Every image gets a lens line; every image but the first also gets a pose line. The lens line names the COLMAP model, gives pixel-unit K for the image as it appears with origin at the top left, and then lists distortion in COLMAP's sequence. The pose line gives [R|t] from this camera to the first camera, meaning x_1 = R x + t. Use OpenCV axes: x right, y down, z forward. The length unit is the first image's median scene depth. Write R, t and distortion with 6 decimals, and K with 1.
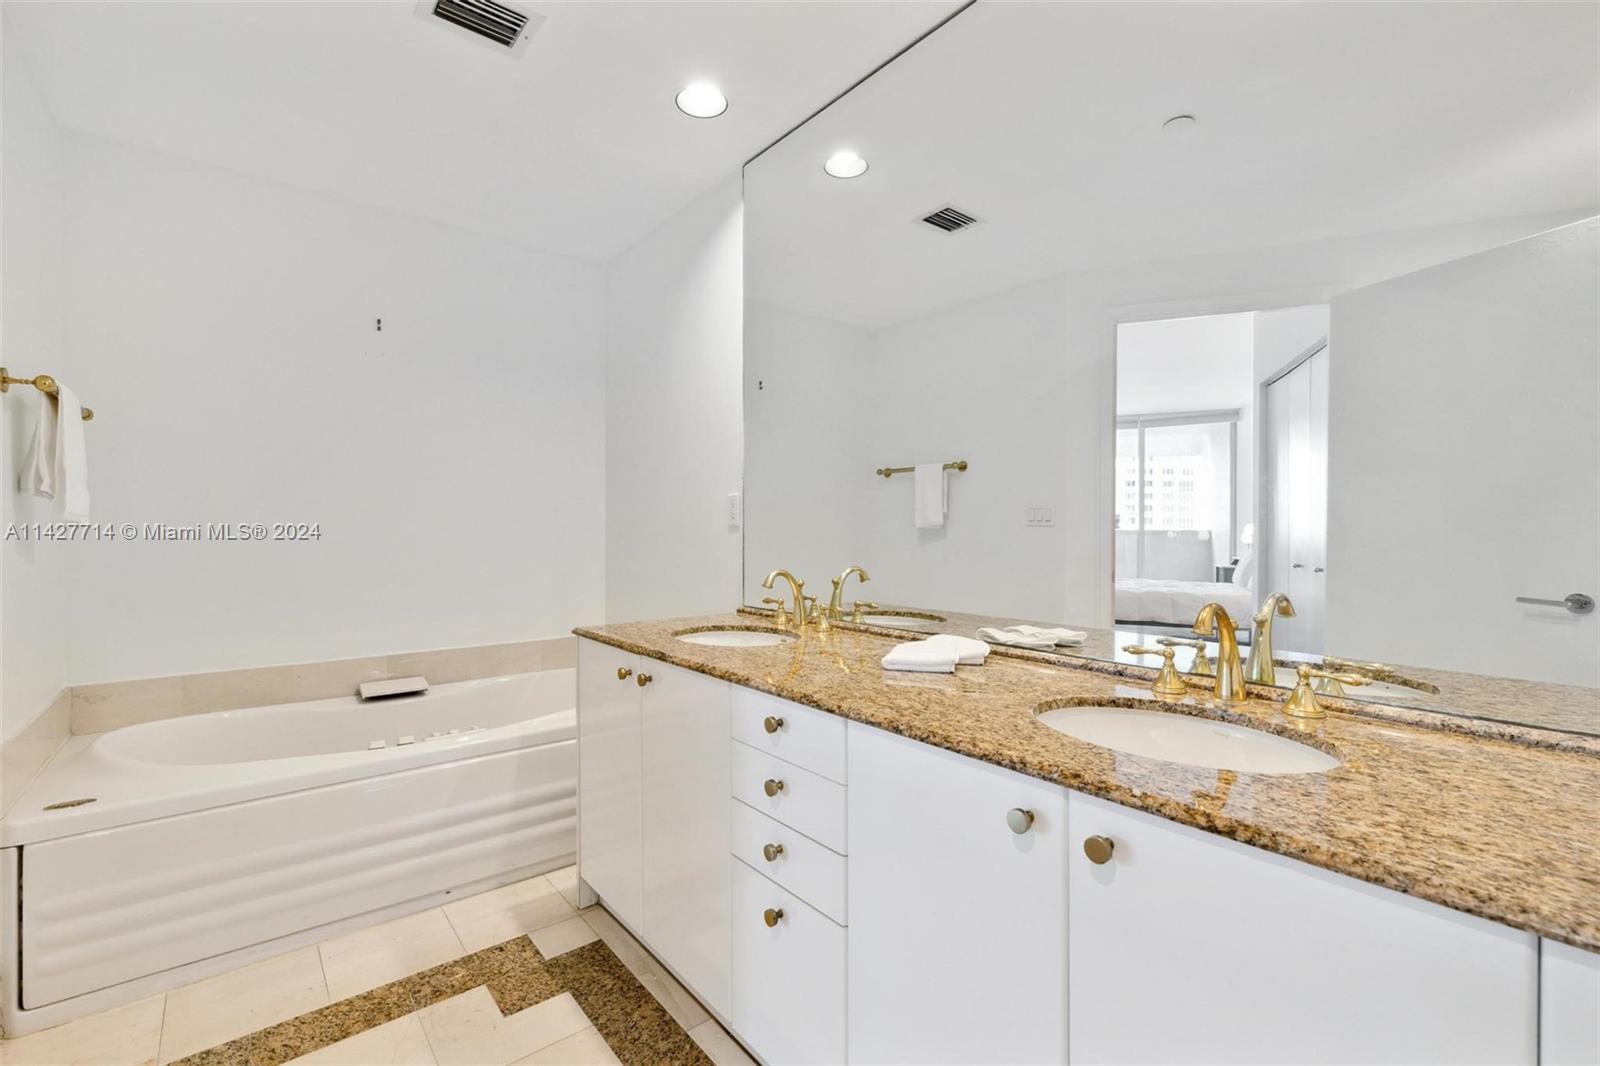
lens RADIAL K [[688.5, 0, 790.3], [0, 688.5, 539.6], [0, 0, 1]] dist [0.003651, 0.000728]
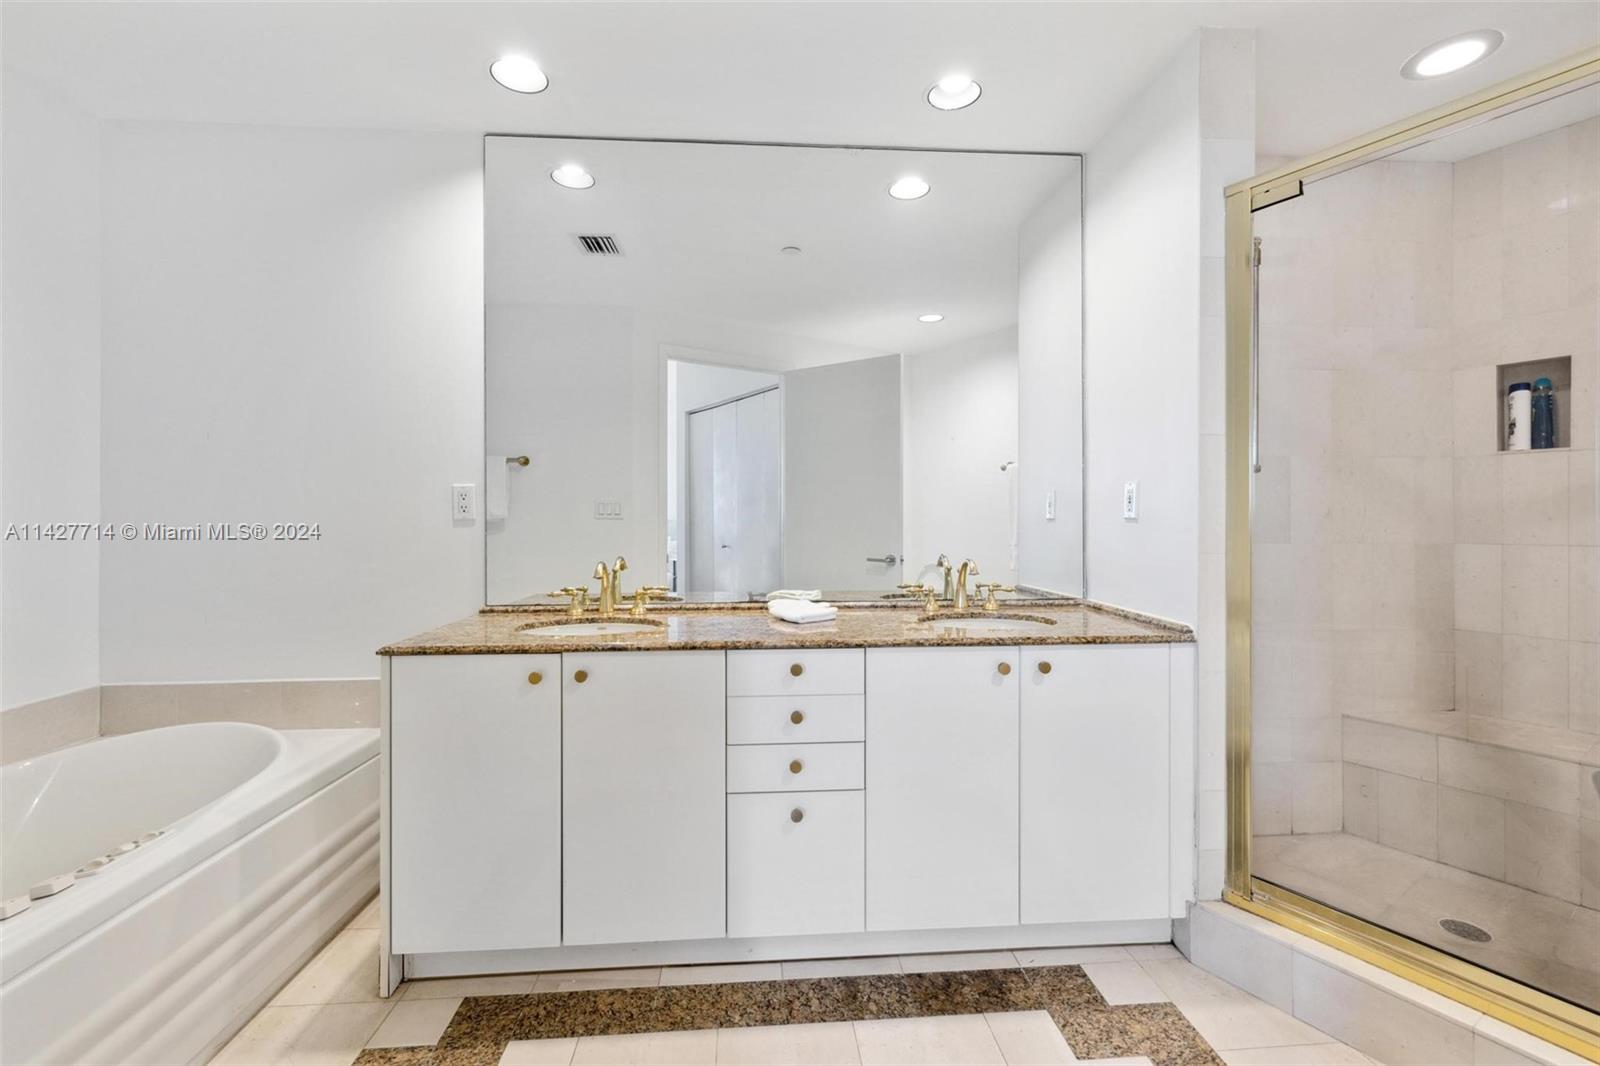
lens RADIAL K [[685.3, 0, 796.9], [0, 685.3, 528.4], [0, 0, 1]] dist [0.003015, 0.000248]
pose [[0.574757, -0.011800, 0.818239, -0.685205], [0.014614, 0.999885, 0.004154, -0.007070], [-0.818194, 0.009570, 0.574863, 0.145259]]
